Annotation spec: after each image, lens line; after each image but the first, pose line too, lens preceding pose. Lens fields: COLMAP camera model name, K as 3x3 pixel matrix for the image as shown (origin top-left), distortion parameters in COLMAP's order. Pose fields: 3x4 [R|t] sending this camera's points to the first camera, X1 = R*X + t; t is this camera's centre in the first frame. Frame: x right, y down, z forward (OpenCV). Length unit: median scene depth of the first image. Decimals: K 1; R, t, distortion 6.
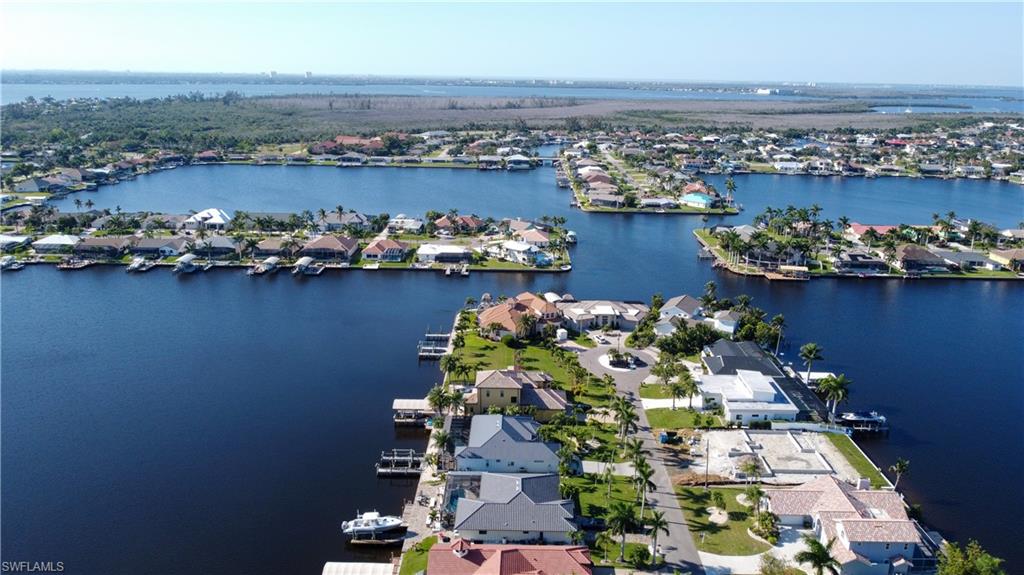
lens RADIAL K [[773.5, 0, 512.0], [0, 773.5, 287.5], [0, 0, 1]] dist [-0.004580, -0.016543]
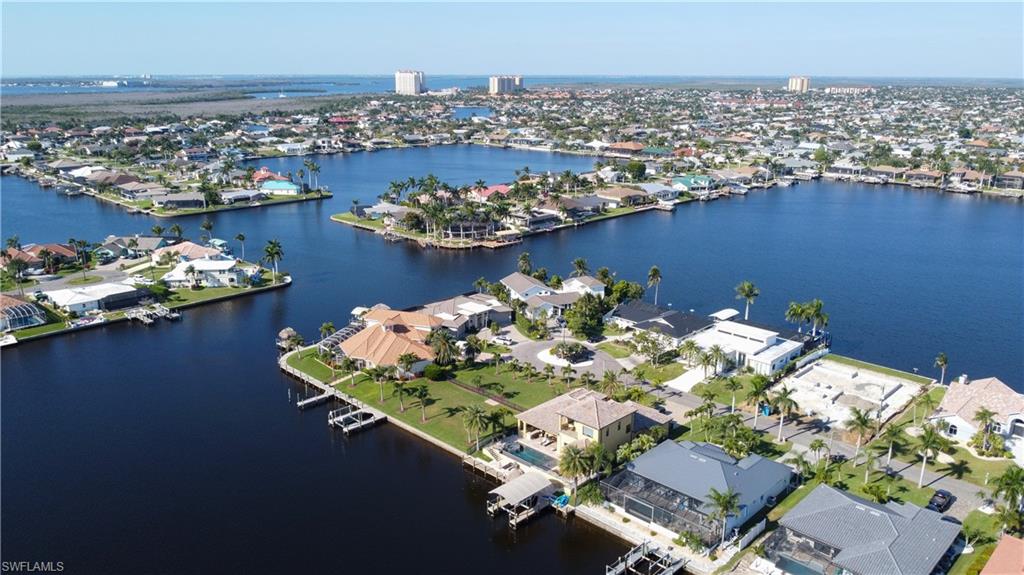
lens RADIAL K [[773.5, 0, 512.0], [0, 773.5, 287.5], [0, 0, 1]] dist [-0.004580, -0.016543]
pose [[0.691324, -0.206375, 0.692446, -0.309395], [0.200379, 0.975512, 0.090684, -0.042821], [-0.694204, 0.076060, 0.715748, 0.292055]]
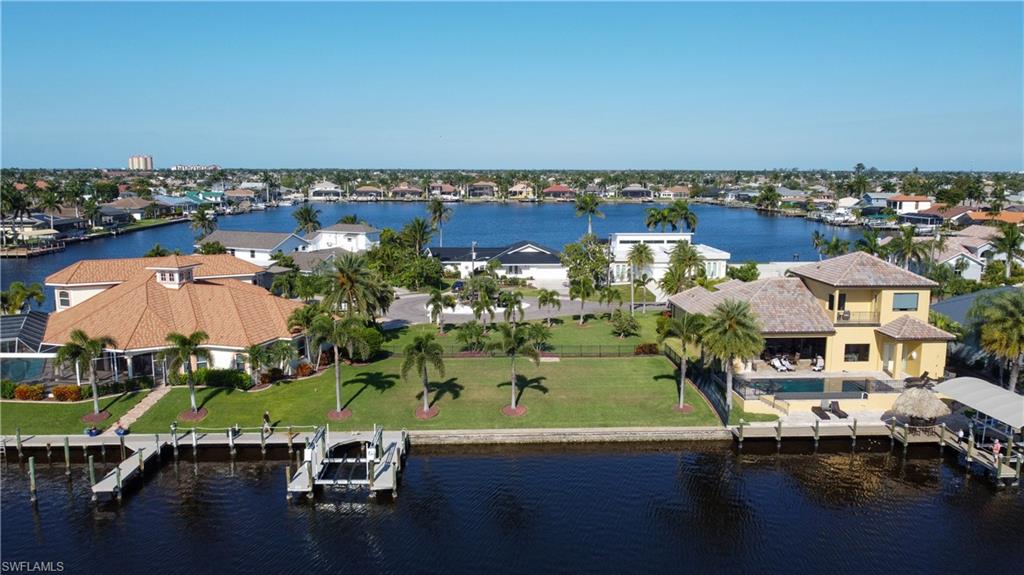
lens RADIAL K [[773.5, 0, 512.0], [0, 773.5, 287.5], [0, 0, 1]] dist [-0.004580, -0.016543]
pose [[-0.061535, -0.166096, 0.984188, -0.219457], [0.264000, 0.948230, 0.176534, 0.005031], [-0.962558, 0.270688, -0.014500, 0.655727]]
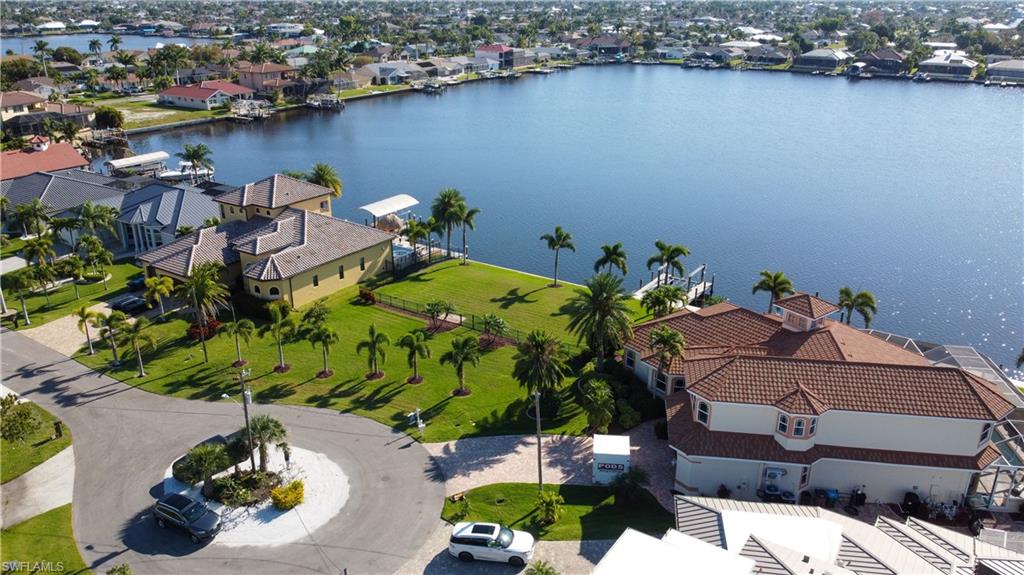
lens RADIAL K [[779.9, 0, 512.0], [0, 779.9, 287.5], [0, 0, 1]] dist [-0.009746, -0.001696]
pose [[-0.543499, 0.286495, -0.789006, 0.178728], [-0.235662, 0.850071, 0.471002, -0.060134], [0.805650, 0.441927, -0.394497, 0.756398]]
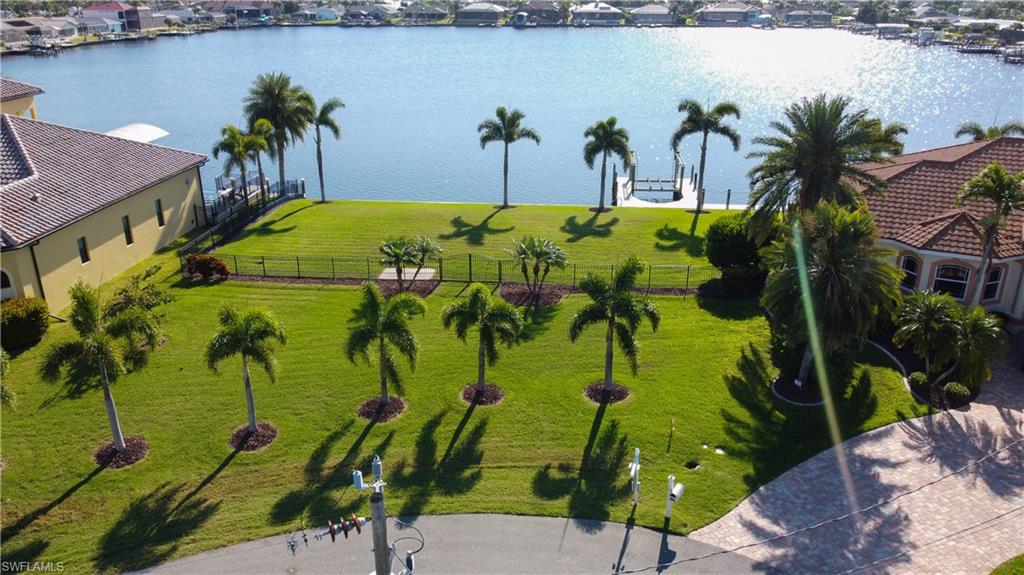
lens RADIAL K [[779.9, 0, 512.0], [0, 779.9, 287.5], [0, 0, 1]] dist [-0.009746, -0.001696]
pose [[-0.082368, 0.348470, -0.933694, 0.115413], [-0.267437, 0.894786, 0.357541, 0.020294], [0.960048, 0.279155, 0.019492, 0.663132]]
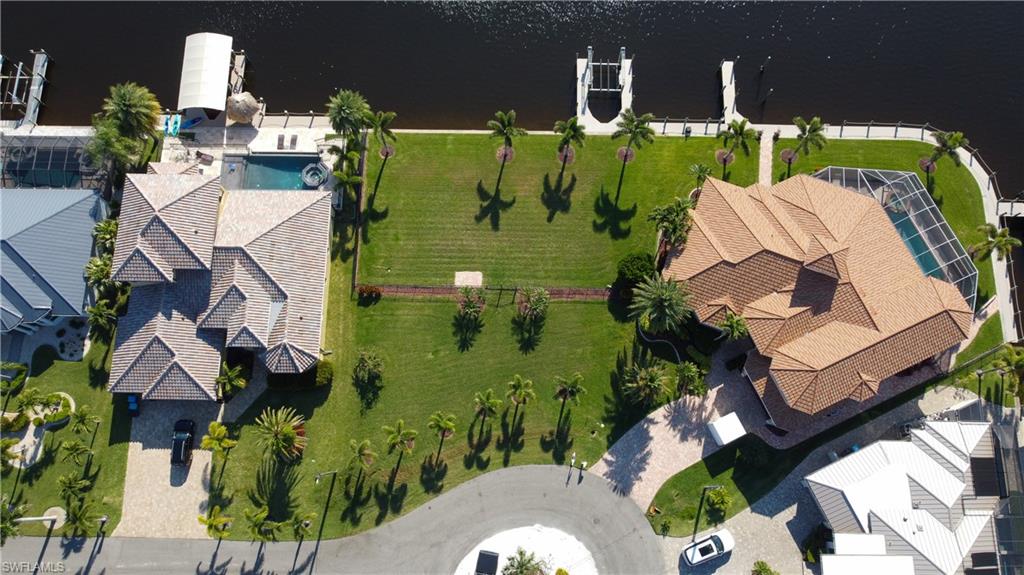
lens RADIAL K [[779.9, 0, 512.0], [0, 779.9, 287.5], [0, 0, 1]] dist [-0.009746, -0.001696]
pose [[-0.002011, 0.960644, -0.277775, 0.072295], [-0.273413, 0.266663, 0.924195, -0.167639], [0.961895, 0.077806, 0.262116, 0.596779]]
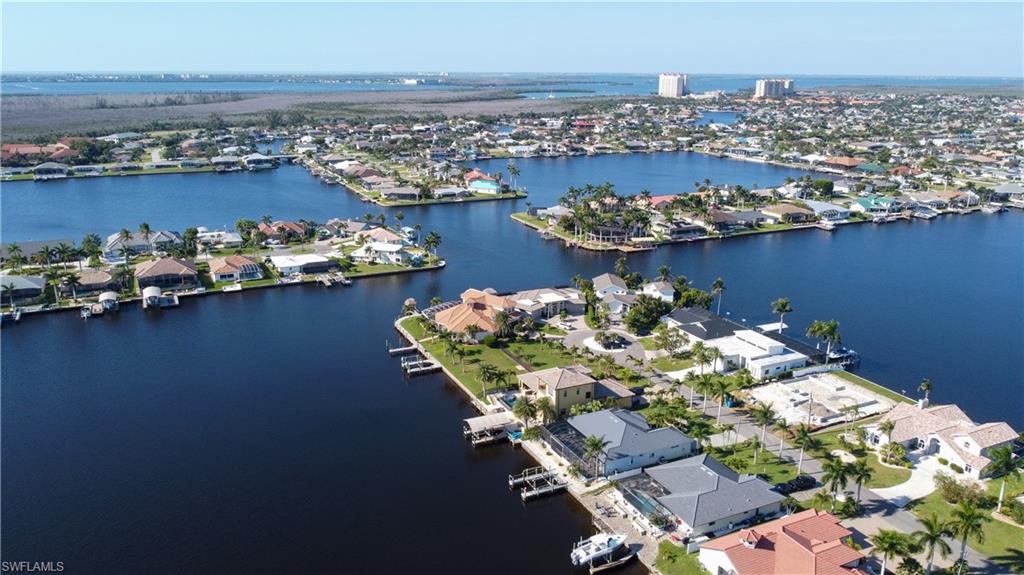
lens RADIAL K [[773.5, 0, 512.0], [0, 773.5, 287.5], [0, 0, 1]] dist [-0.004580, -0.016543]
pose [[0.897776, -0.129462, 0.420996, -0.261830], [0.125315, 0.991403, 0.037635, -0.021039], [-0.422249, 0.018970, 0.906281, 0.083635]]
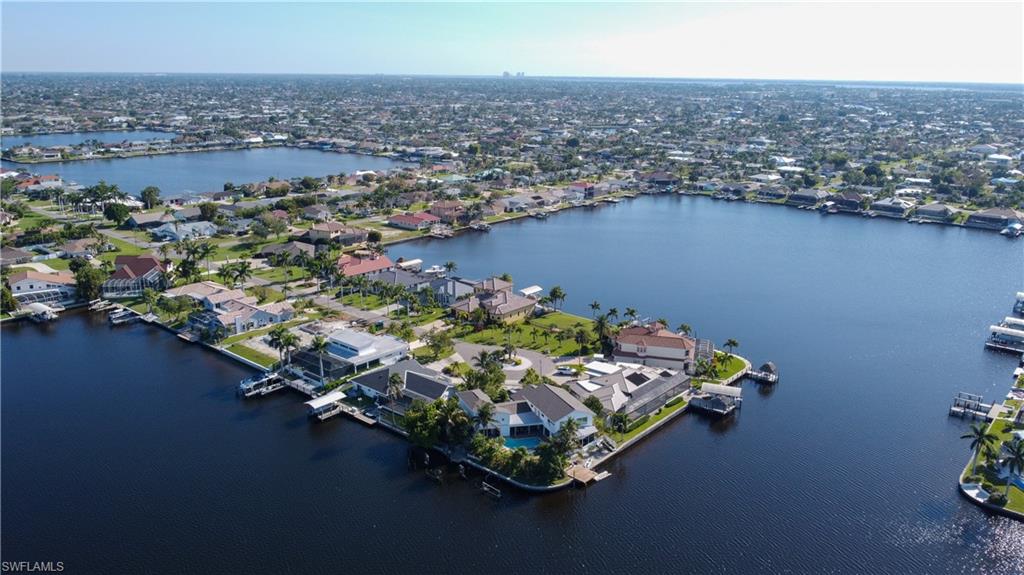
lens RADIAL K [[779.9, 0, 512.0], [0, 779.9, 287.5], [0, 0, 1]] dist [-0.009746, -0.001696]
pose [[-0.638021, 0.182920, -0.747977, 0.568536], [-0.227856, 0.883024, 0.410306, -0.259539], [0.735534, 0.432215, -0.521709, 0.984183]]
